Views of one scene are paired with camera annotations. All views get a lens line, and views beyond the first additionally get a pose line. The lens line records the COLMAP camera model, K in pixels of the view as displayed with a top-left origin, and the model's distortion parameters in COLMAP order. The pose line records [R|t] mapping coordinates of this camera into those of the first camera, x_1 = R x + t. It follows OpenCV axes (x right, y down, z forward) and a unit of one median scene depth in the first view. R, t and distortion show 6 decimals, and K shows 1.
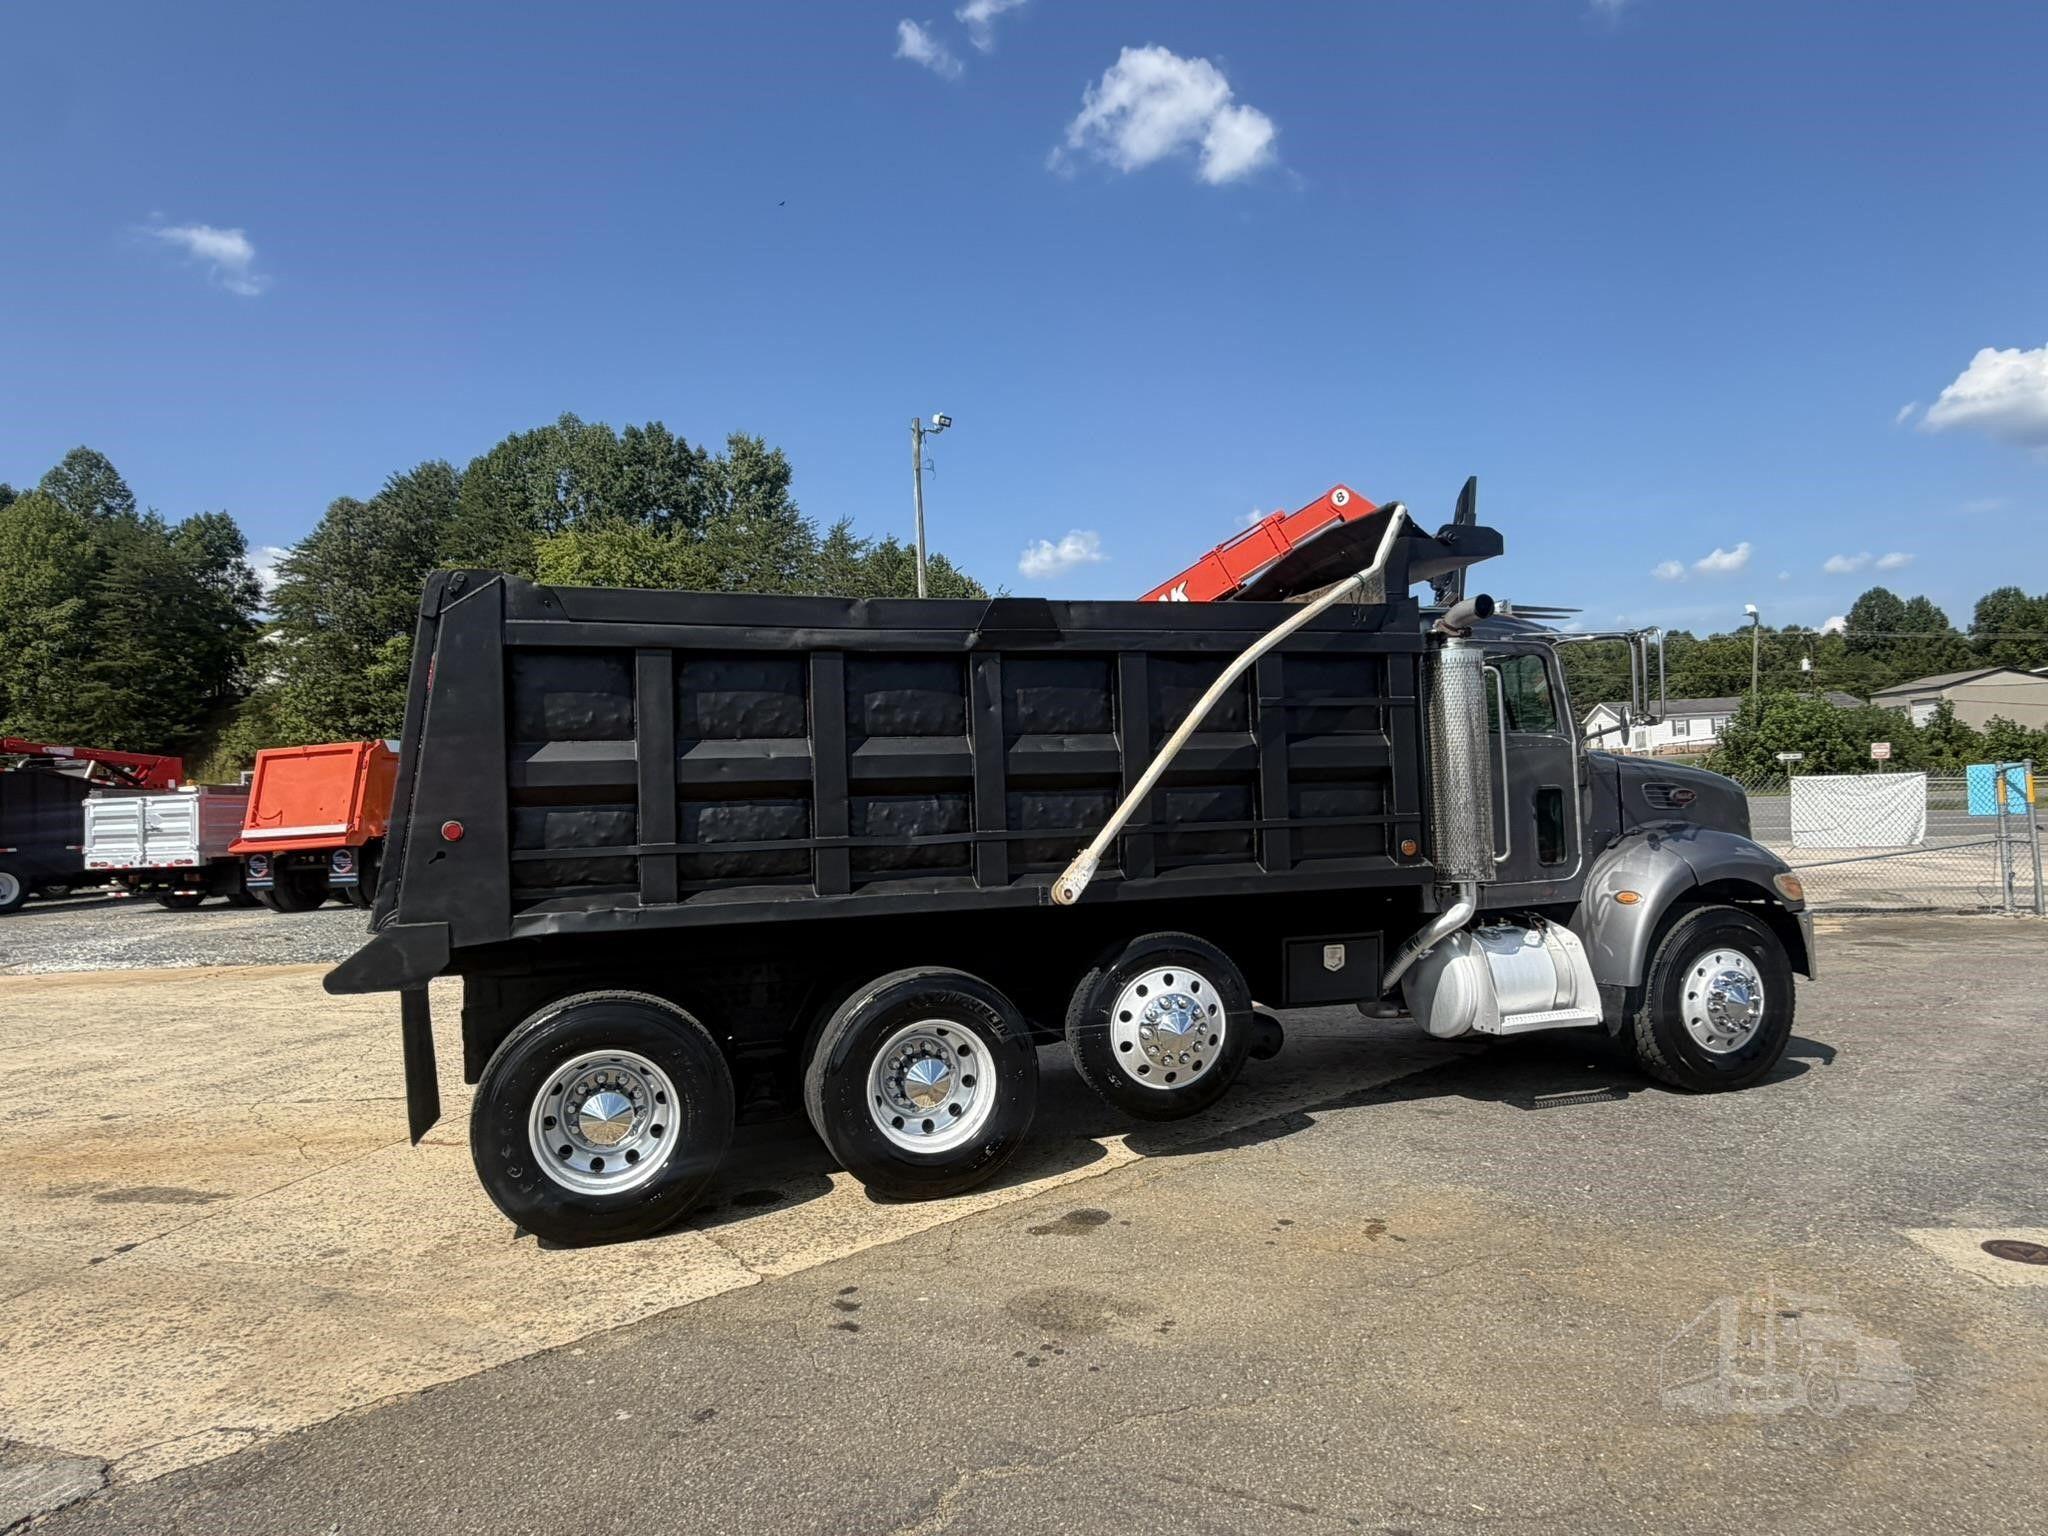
lens RADIAL K [[1228.0, 0, 1029.5], [0, 1228.0, 790.4], [0, 0, 1]] dist [-0.001862, 0.003628]
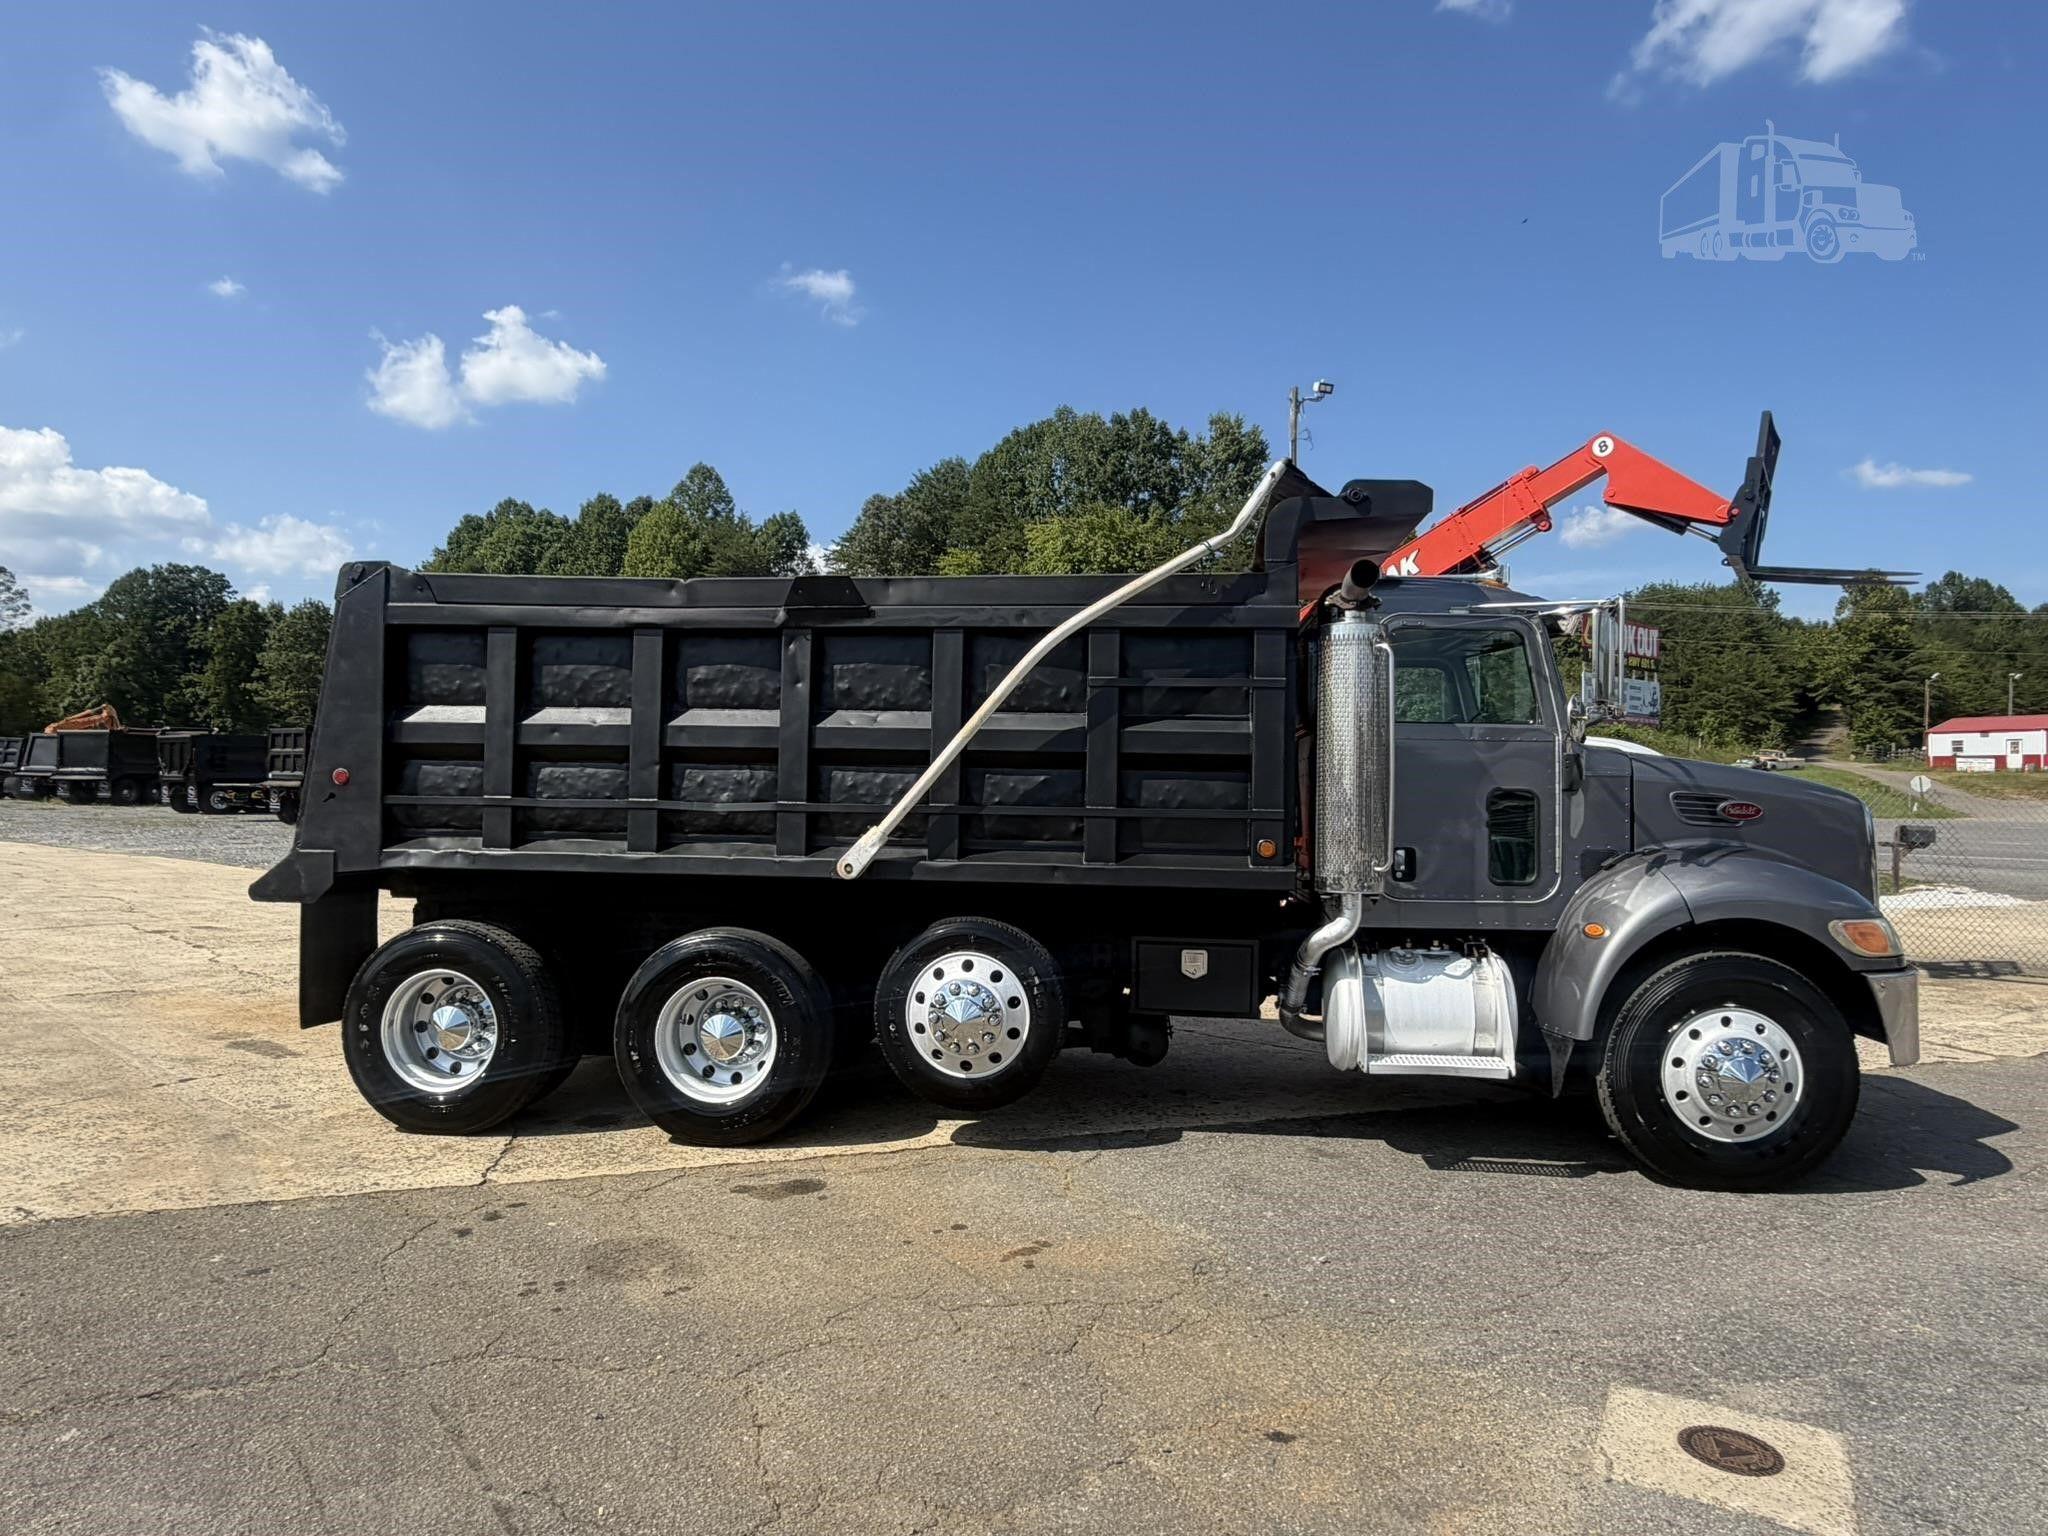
lens RADIAL K [[1228.0, 0, 1030.6], [0, 1228.0, 779.7], [0, 0, 1]] dist [-0.001862, 0.003628]
pose [[0.916039, 0.046515, -0.398383, 0.238685], [-0.042645, 0.998918, 0.018574, -0.005822], [0.398816, -0.000025, 0.917031, 0.056683]]
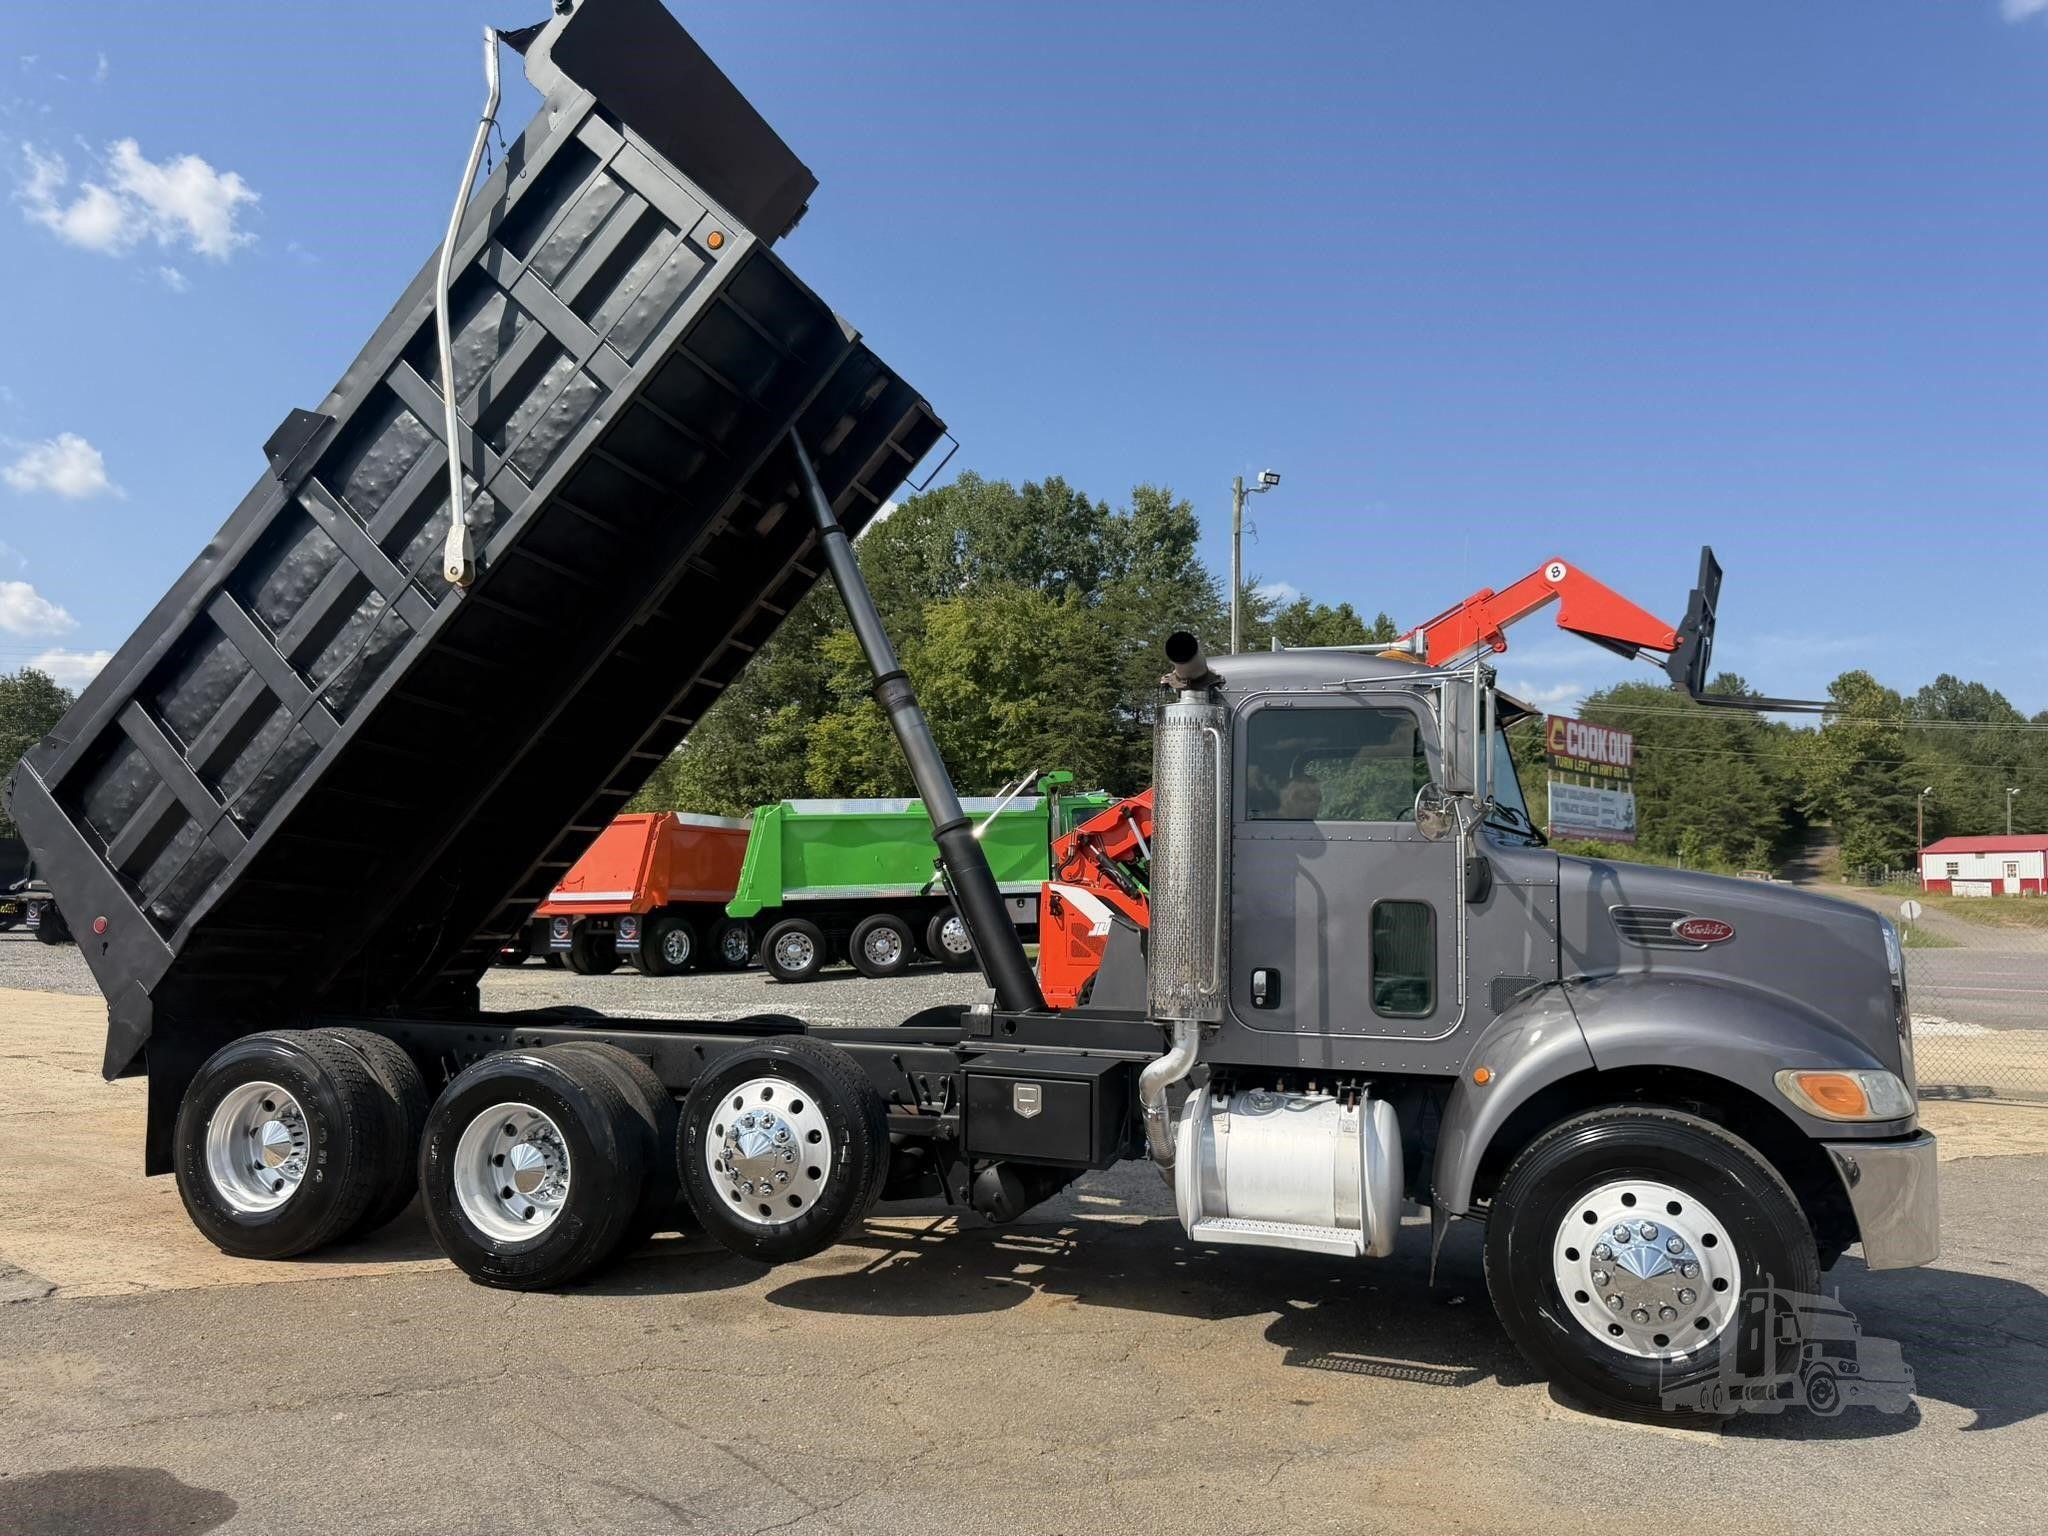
lens RADIAL K [[1450.4, 0, 1030.7], [0, 1450.4, 792.3], [0, 0, 1]] dist [0.059295, -0.056936]
pose [[0.944587, 0.029474, -0.326935, 0.245651], [-0.051199, 0.997000, -0.058046, -0.003258], [0.324243, 0.071568, 0.943263, -0.092412]]
